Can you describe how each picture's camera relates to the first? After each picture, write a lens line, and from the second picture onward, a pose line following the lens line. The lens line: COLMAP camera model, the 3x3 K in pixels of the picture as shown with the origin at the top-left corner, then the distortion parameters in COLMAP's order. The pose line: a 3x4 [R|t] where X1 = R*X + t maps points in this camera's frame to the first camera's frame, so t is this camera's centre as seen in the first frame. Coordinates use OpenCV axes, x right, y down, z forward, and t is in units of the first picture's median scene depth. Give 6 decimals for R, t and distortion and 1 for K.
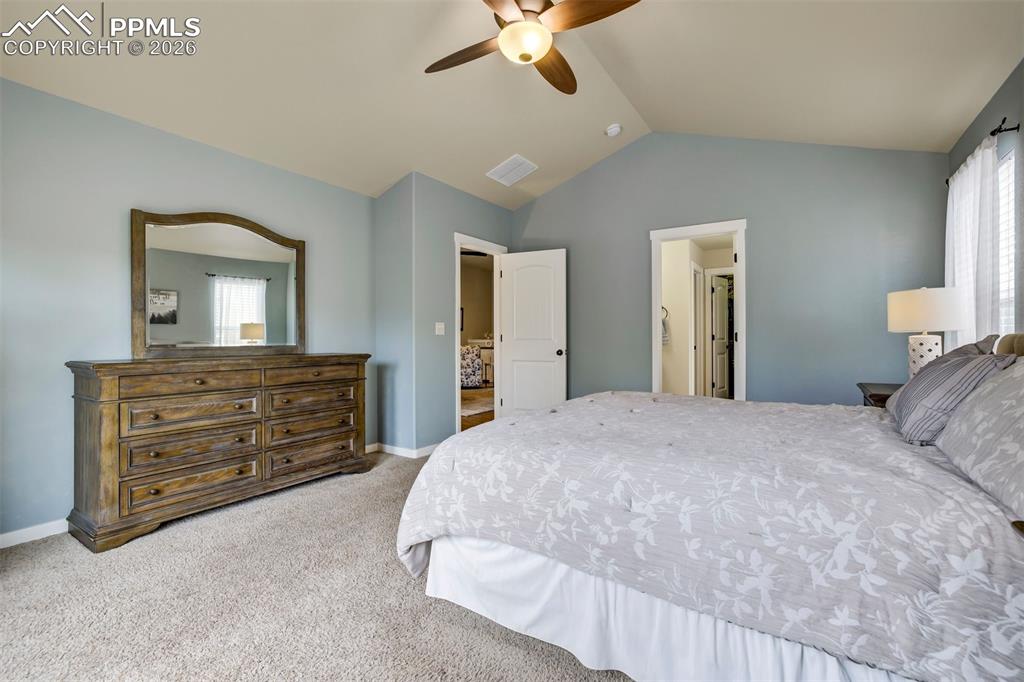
lens RADIAL K [[438.0, 0, 513.4], [0, 438.0, 343.0], [0, 0, 1]] dist [-0.015606, 0.000849]
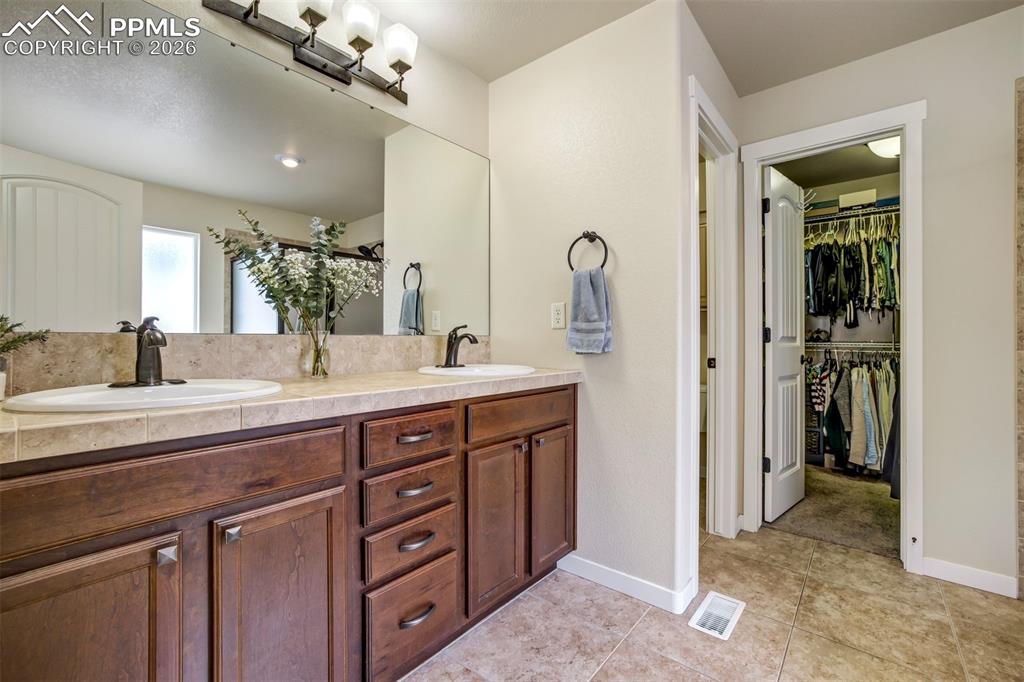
lens RADIAL K [[438.0, 0, 512.7], [0, 438.0, 340.2], [0, 0, 1]] dist [-0.015606, 0.000849]
pose [[0.995426, 0.001363, -0.095525, 0.280857], [-0.001265, 0.999999, 0.001078, -0.009528], [0.095526, -0.000952, 0.995426, 0.615979]]
